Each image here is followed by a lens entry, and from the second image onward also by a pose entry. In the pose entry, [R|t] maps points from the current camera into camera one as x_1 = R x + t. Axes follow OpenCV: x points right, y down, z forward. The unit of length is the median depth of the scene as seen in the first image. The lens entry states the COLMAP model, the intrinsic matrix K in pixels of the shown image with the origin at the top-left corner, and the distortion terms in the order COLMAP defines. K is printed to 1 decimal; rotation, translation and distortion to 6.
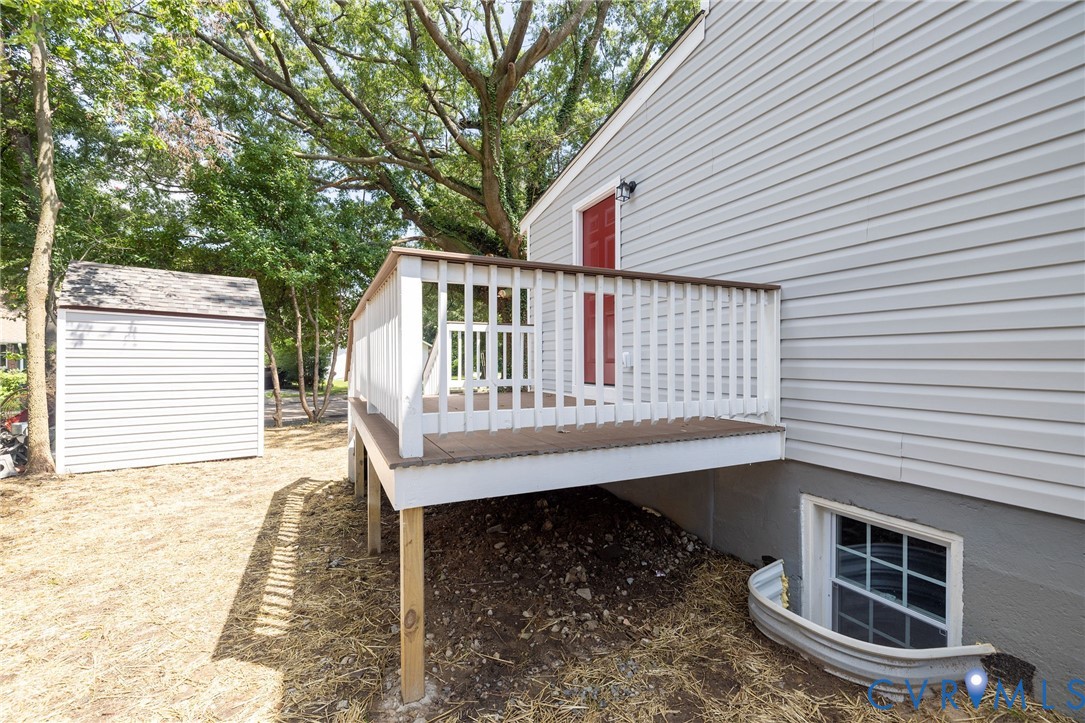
lens RADIAL K [[436.5, 0, 542.5], [0, 436.5, 361.5], [0, 0, 1]] dist [0.003430, 0.000078]
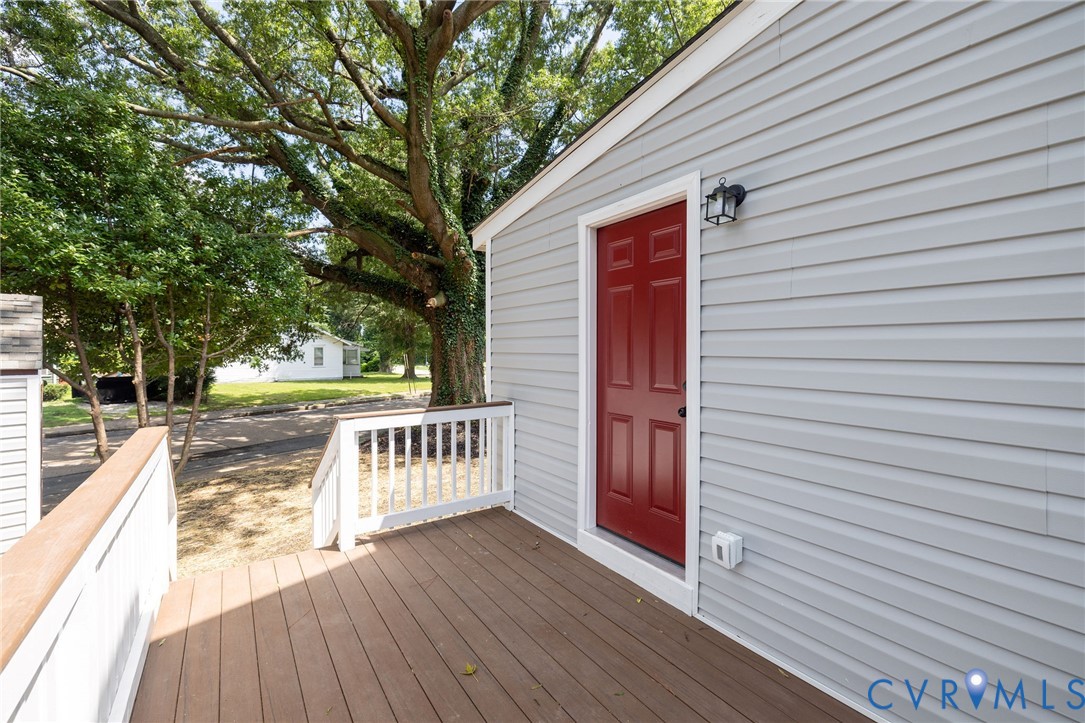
lens RADIAL K [[460.4, 0, 542.5], [0, 460.4, 361.5], [0, 0, 1]] dist [-0.003844, -0.000190]
pose [[0.988644, -0.000844, 0.150277, -0.018924], [0.000131, 0.999989, 0.004756, -0.048954], [-0.150279, -0.004683, 0.988633, 0.118511]]
